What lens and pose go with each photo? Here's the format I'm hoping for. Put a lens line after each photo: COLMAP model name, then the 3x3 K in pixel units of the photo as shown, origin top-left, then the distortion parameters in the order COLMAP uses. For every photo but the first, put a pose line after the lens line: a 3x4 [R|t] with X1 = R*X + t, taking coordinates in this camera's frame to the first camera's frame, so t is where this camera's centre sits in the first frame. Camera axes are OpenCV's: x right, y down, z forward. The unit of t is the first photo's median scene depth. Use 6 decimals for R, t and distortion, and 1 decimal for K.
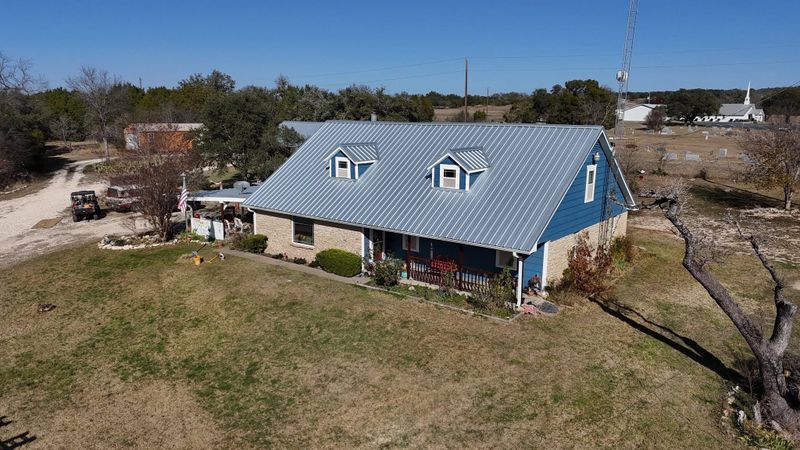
lens RADIAL K [[589.2, 0, 400.0], [0, 589.2, 225.0], [0, 0, 1]] dist [0.081631, -0.075460]
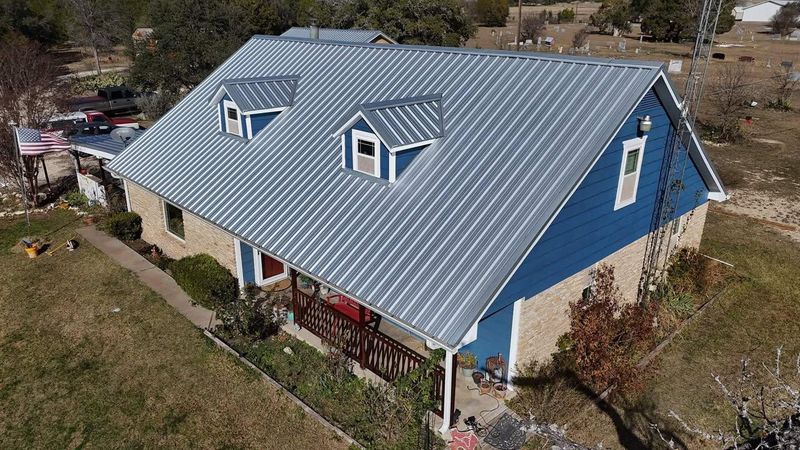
lens RADIAL K [[589.2, 0, 400.0], [0, 589.2, 225.0], [0, 0, 1]] dist [0.081631, -0.075460]
pose [[0.989481, 0.048073, -0.136440, 0.189099], [-0.025889, 0.986788, 0.159933, -0.101962], [0.142326, -0.154718, 0.977653, 0.435832]]
